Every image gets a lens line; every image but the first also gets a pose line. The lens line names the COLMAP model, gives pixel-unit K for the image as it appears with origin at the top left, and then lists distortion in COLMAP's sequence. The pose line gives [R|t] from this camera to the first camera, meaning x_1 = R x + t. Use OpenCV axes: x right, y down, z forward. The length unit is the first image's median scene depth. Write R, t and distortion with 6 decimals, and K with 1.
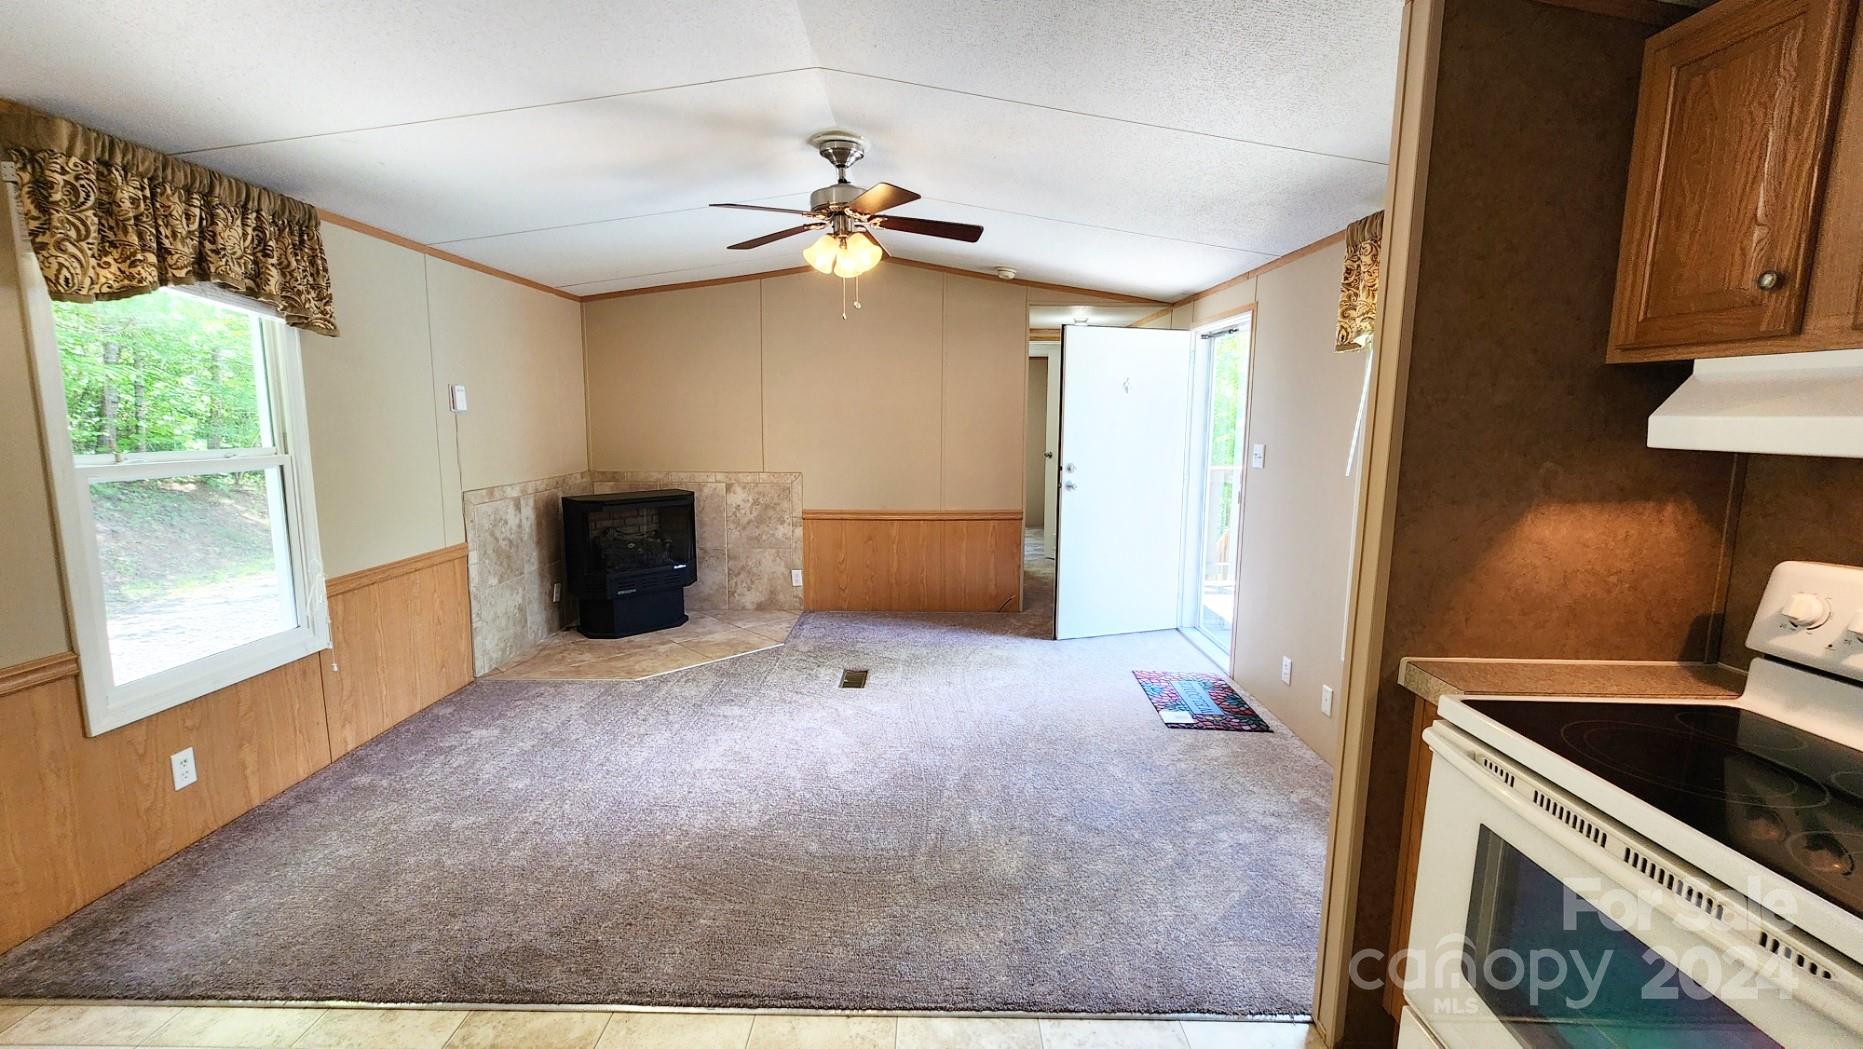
lens RADIAL K [[761.9, 0, 931.5], [0, 761.9, 524.5], [0, 0, 1]] dist [0.000075, 0.000054]
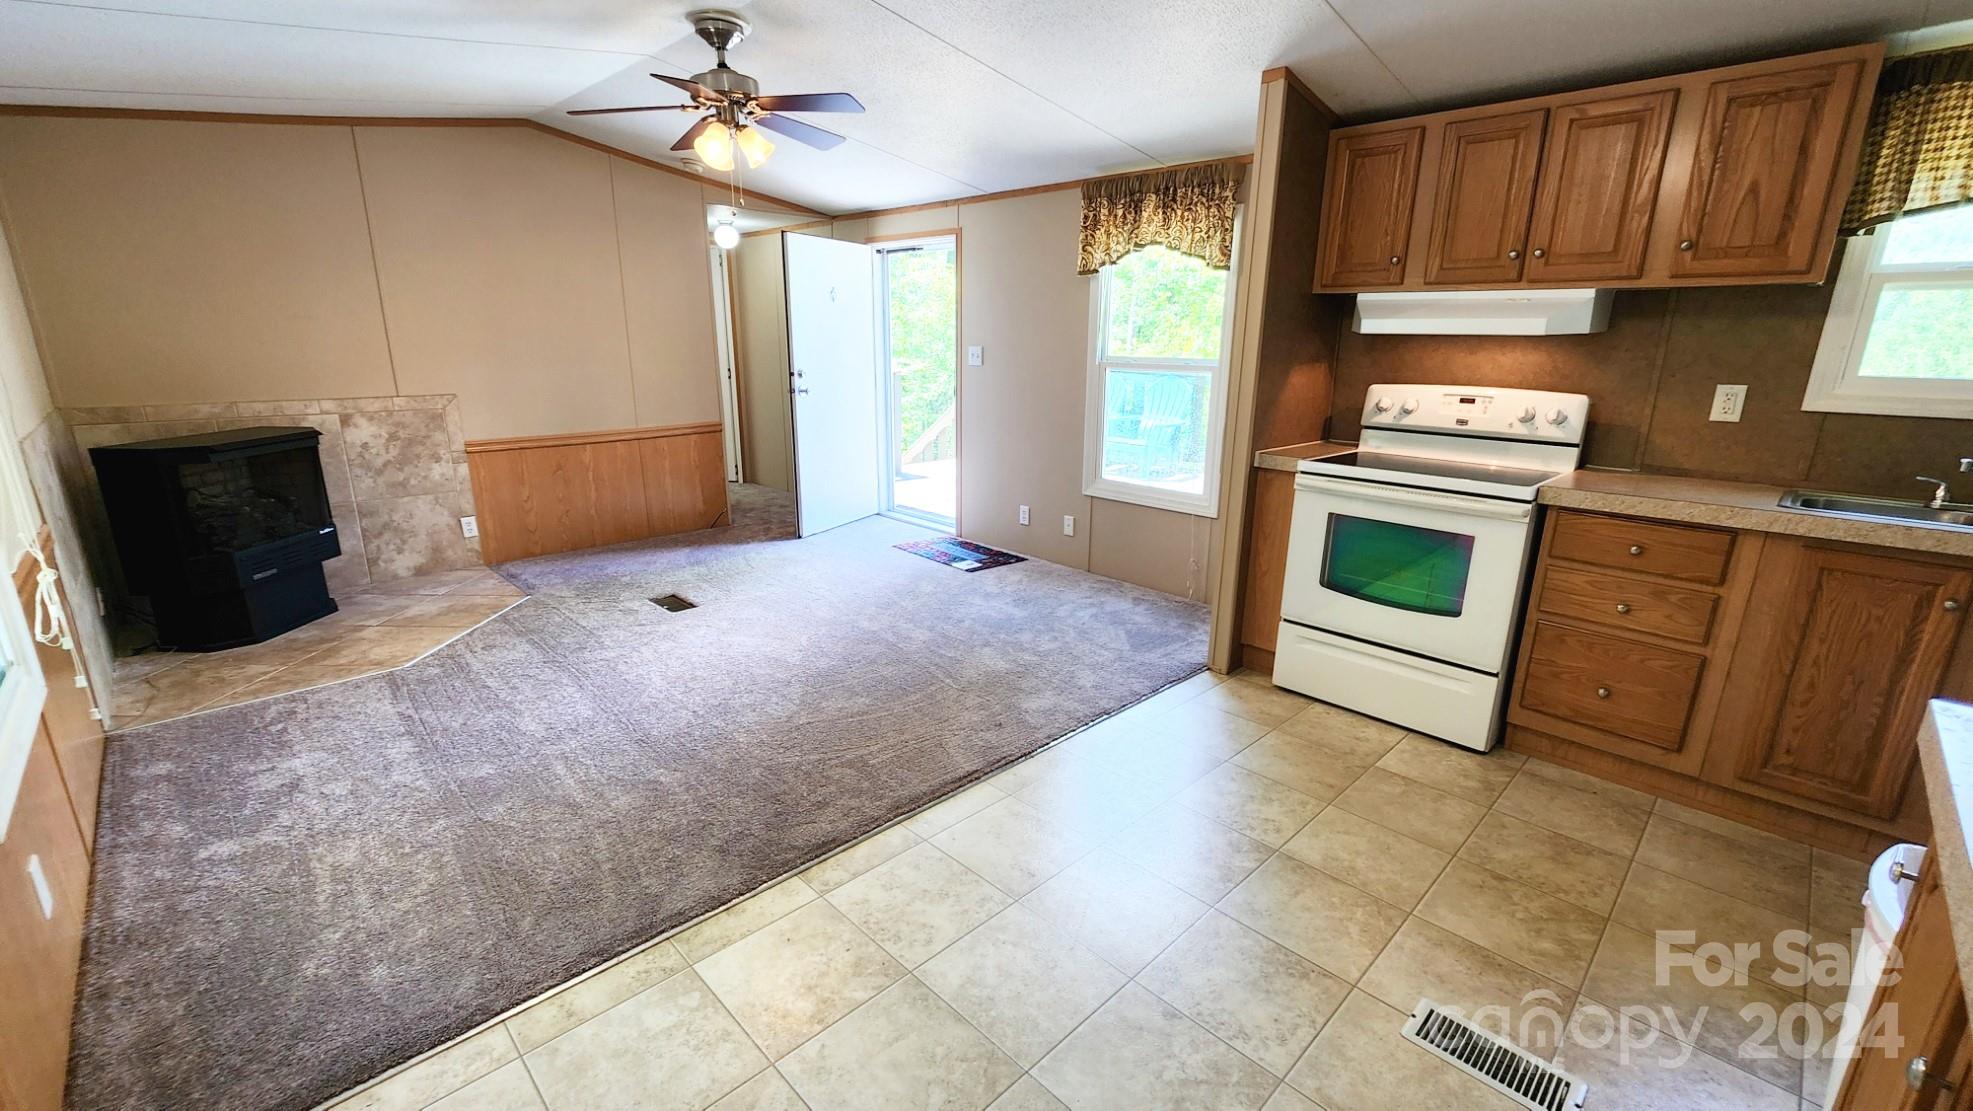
lens RADIAL K [[799.4, 0, 986.5], [0, 799.4, 555.5], [0, 0, 1]] dist [-0.000312, -0.000013]
pose [[0.719234, -0.186318, 0.669320, -0.425681], [0.095538, 0.980742, 0.170345, 0.009093], [-0.688168, -0.058572, 0.723183, 0.005781]]
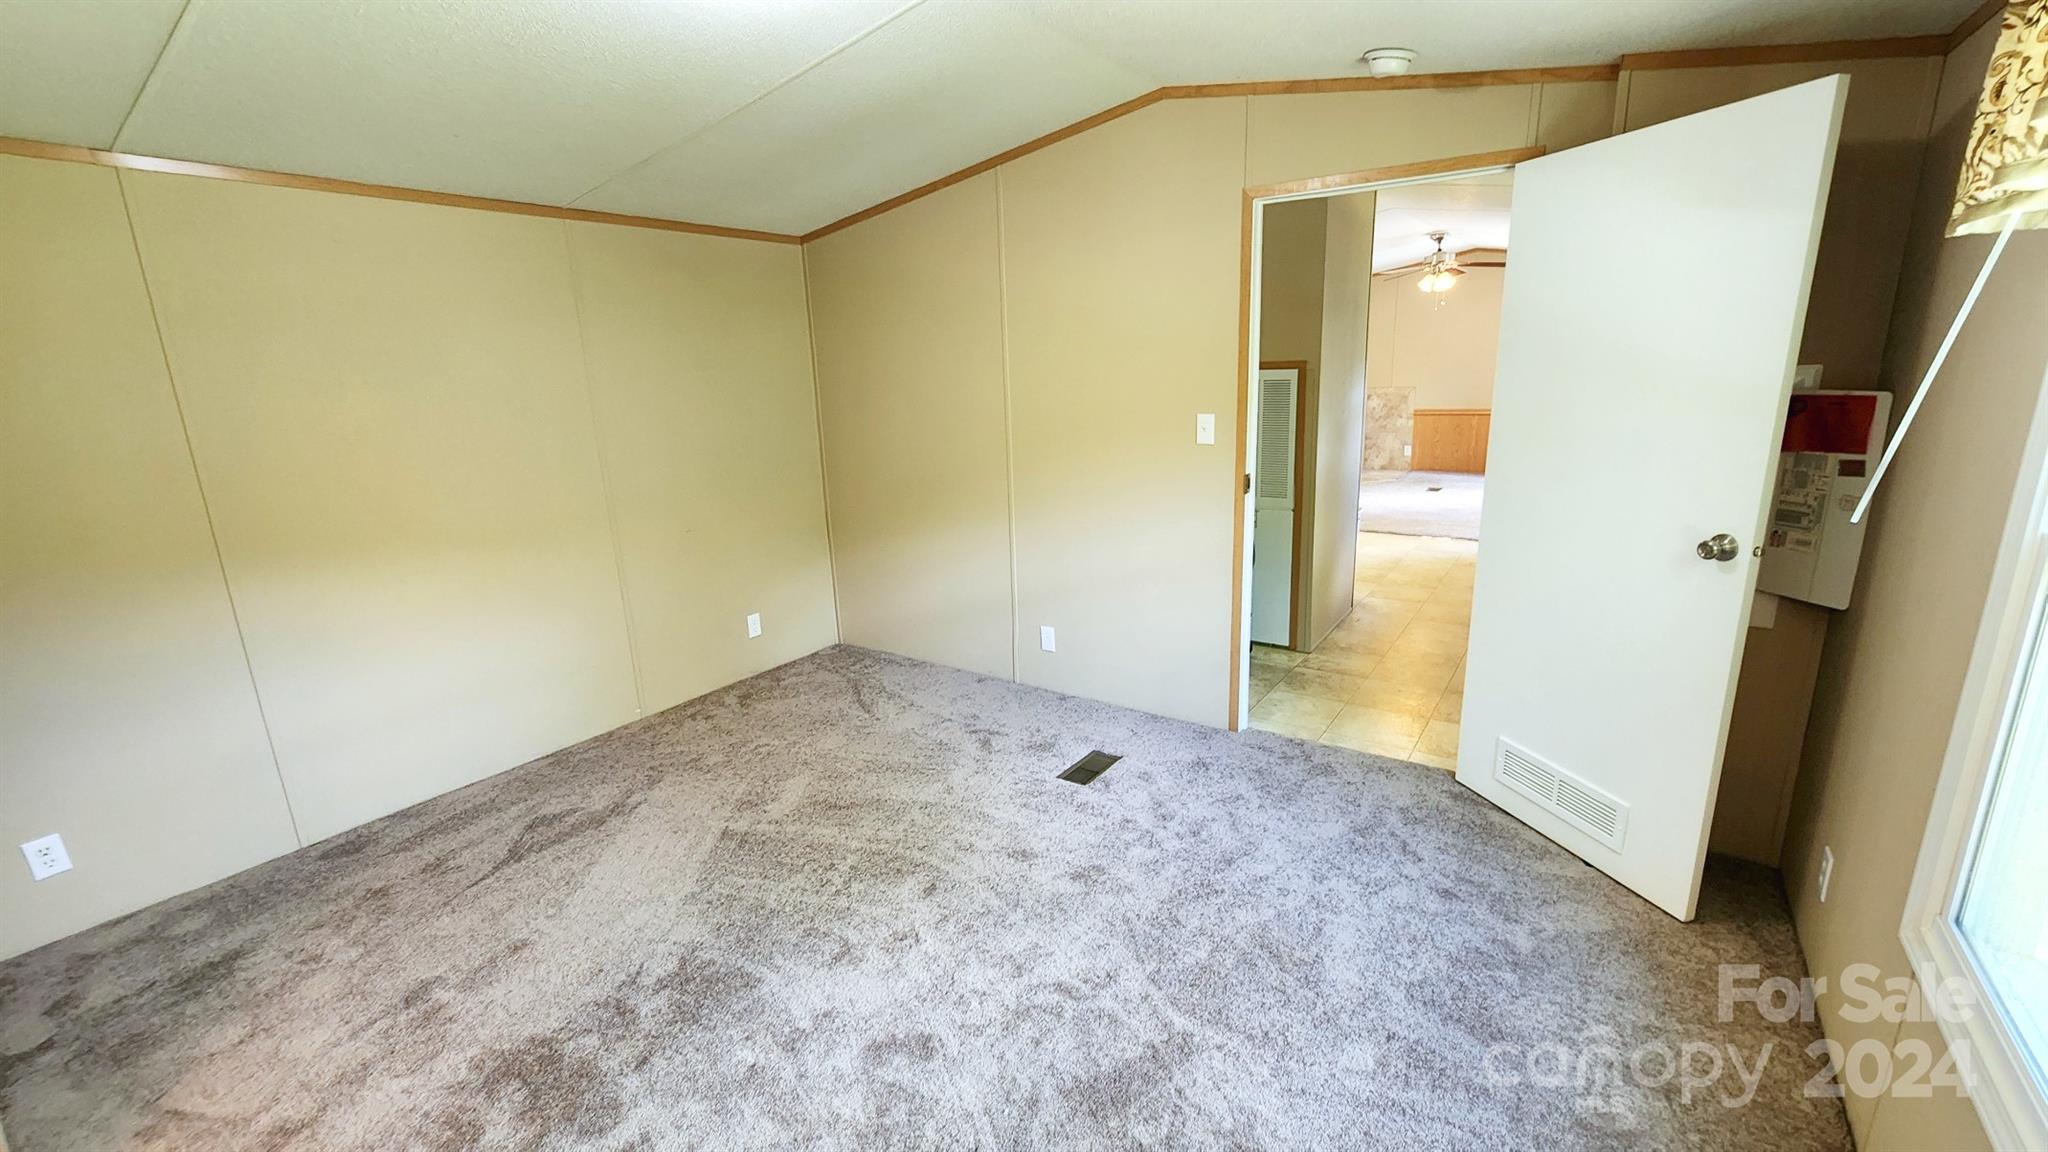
lens RADIAL K [[841.5, 0, 1024.0], [0, 841.5, 576.0], [0, 0, 1]] dist [-0.000283, -0.000020]
pose [[0.815075, 0.096180, -0.571316, 0.266764], [-0.032524, 0.992165, 0.120628, 0.177375], [0.578441, -0.079740, 0.811817, -1.229047]]
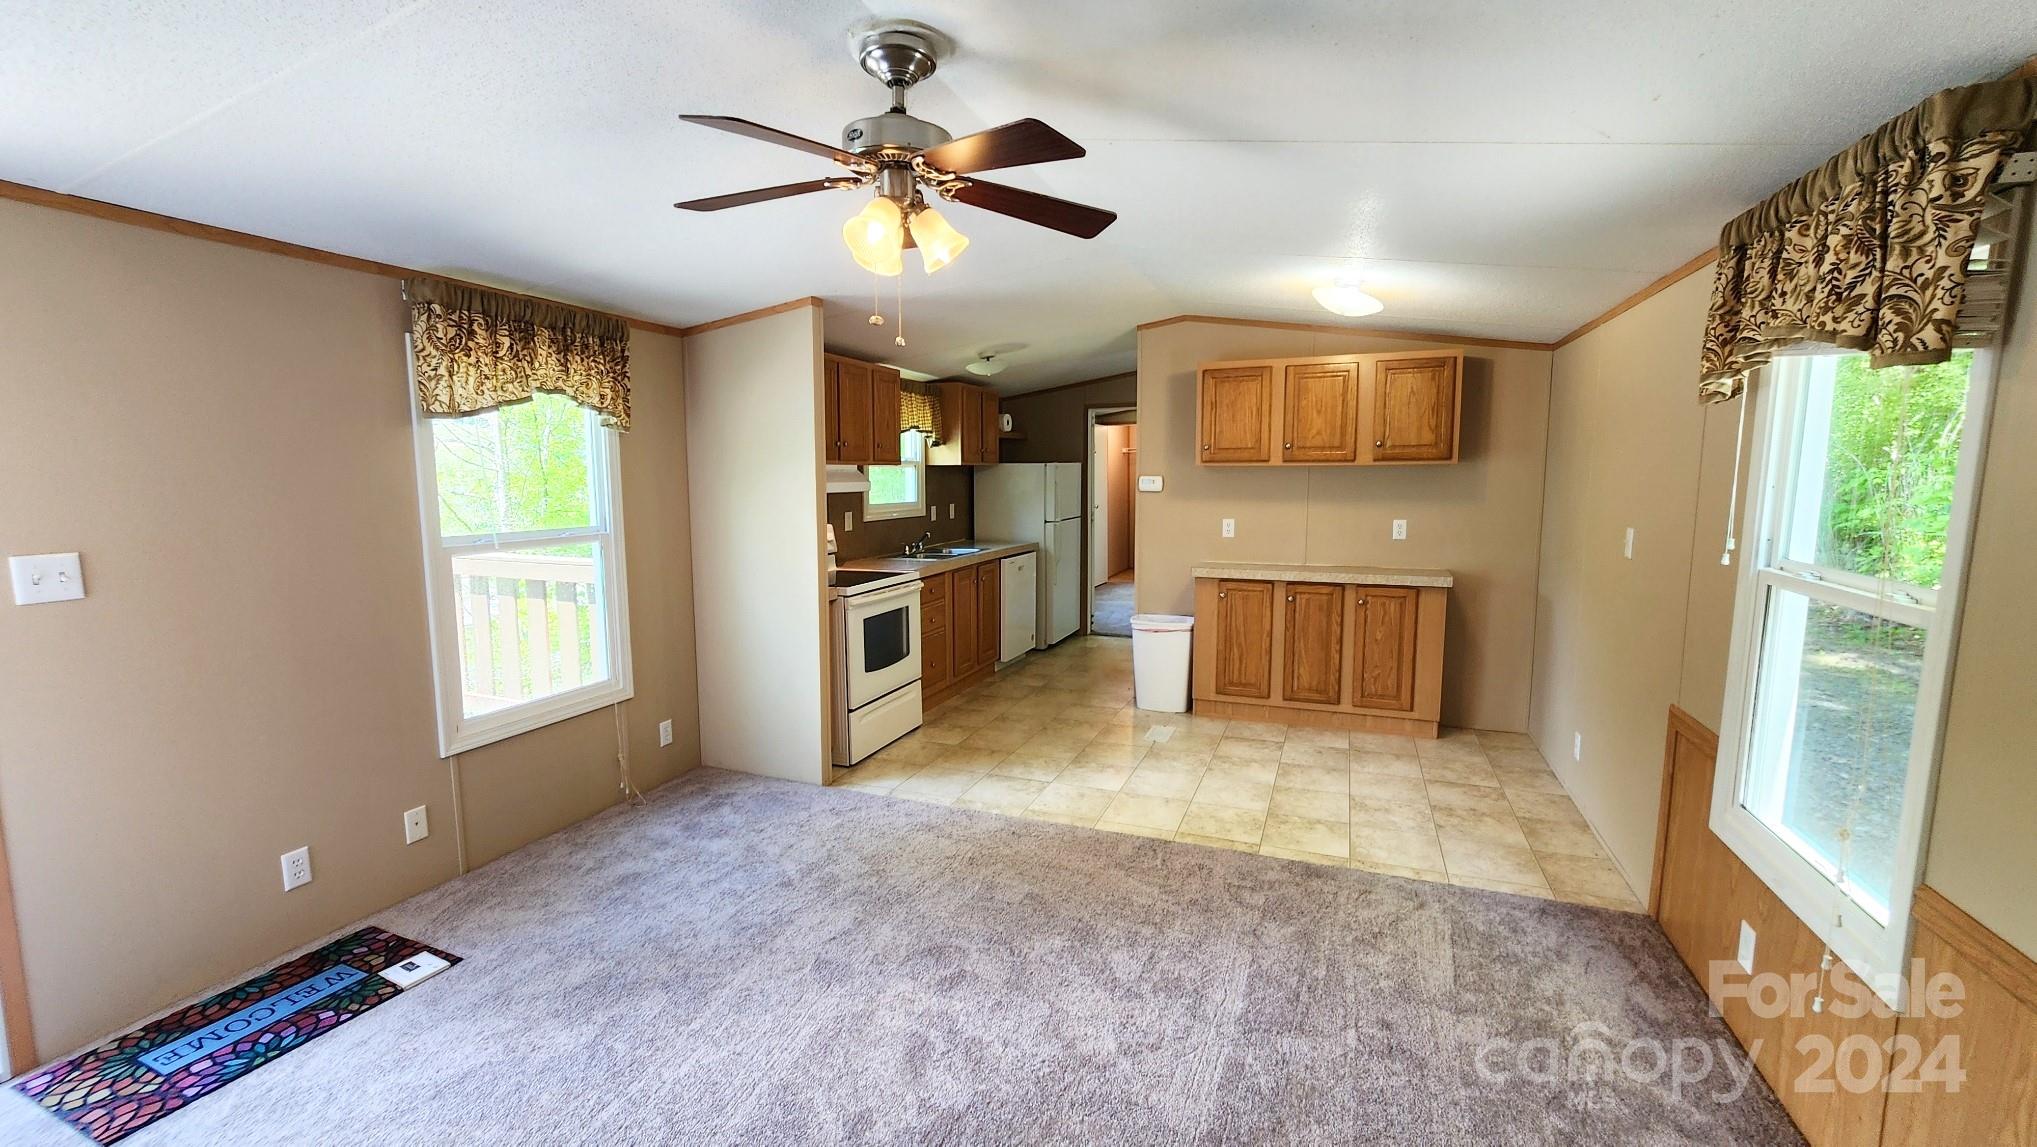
lens RADIAL K [[834.6, 0, 1018.5], [0, 834.6, 573.5], [0, 0, 1]] dist [-0.000106, 0.000011]
pose [[-0.929085, -0.059042, 0.365122, -0.290862], [0.039620, 0.965609, 0.256961, -0.170767], [-0.367737, 0.253205, -0.894794, 1.038447]]
